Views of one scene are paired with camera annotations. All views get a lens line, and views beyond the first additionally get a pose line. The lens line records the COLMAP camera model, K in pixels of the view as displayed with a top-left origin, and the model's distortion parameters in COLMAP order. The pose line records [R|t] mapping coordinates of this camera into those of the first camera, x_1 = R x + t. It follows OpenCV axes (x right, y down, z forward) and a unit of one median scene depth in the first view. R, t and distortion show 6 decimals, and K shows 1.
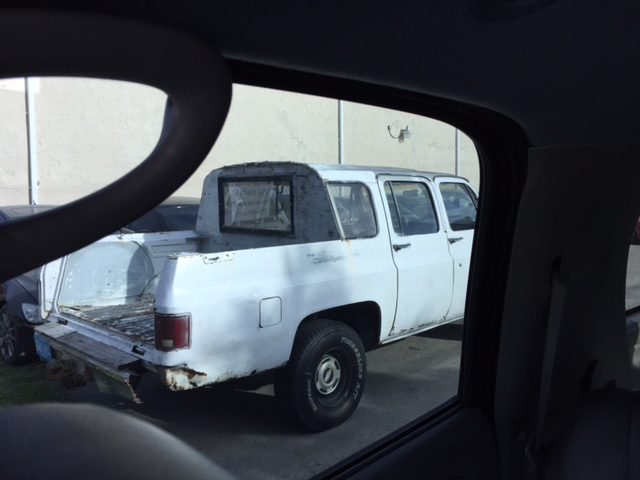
lens RADIAL K [[541.4, 0, 319.8], [0, 541.4, 217.6], [0, 0, 1]] dist [0.073574, -0.071870]
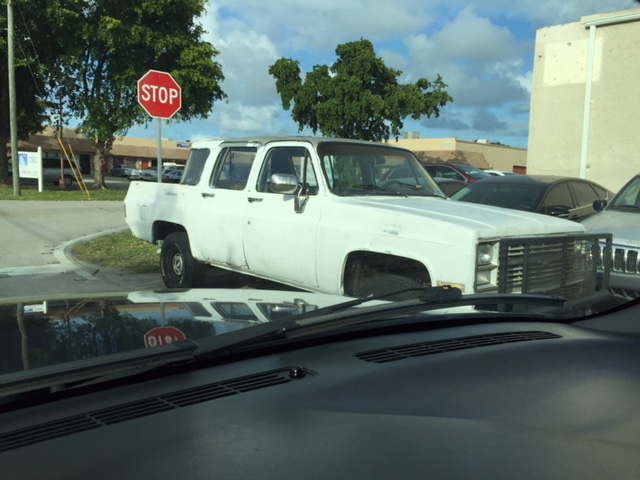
lens RADIAL K [[557.8, 0, 320.0], [0, 557.8, 240.0], [0, 0, 1]] dist [0.012303, -0.064057]
pose [[-0.053455, 0.118483, -0.991516, 1.513205], [-0.080185, 0.989220, 0.122531, -0.029010], [0.995346, 0.086055, -0.043378, 1.327509]]
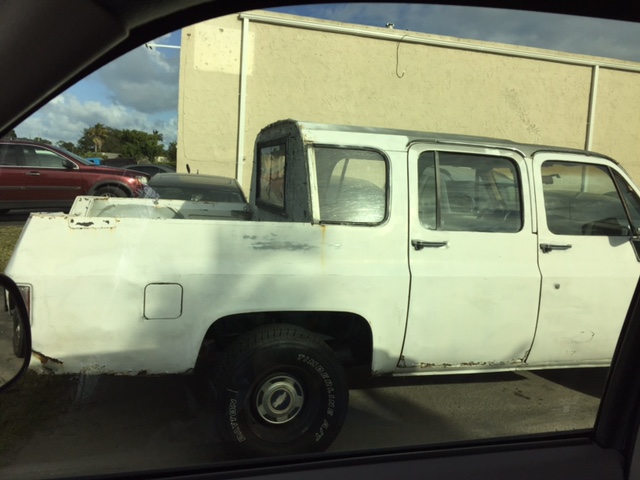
lens RADIAL K [[541.4, 0, 319.8], [0, 541.4, 217.6], [0, 0, 1]] dist [0.073574, -0.071870]
pose [[0.874300, 0.090448, -0.476884, 0.351201], [-0.083450, 0.995866, 0.035886, 0.005638], [0.478158, 0.008421, 0.878234, 0.315140]]
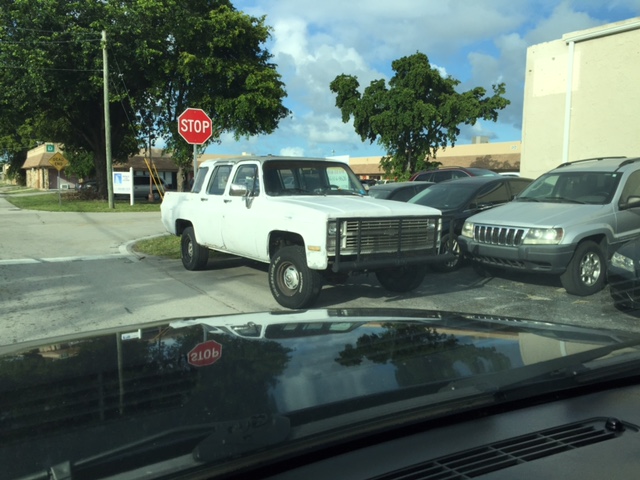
lens RADIAL K [[573.2, 0, 335.6], [0, 573.2, 241.0], [0, 0, 1]] dist [-0.032168, -0.009914]
pose [[-0.205026, 0.105812, -0.973020, 2.050176], [-0.041059, 0.992334, 0.116564, -0.057550], [0.977895, 0.063850, -0.199109, 1.852448]]
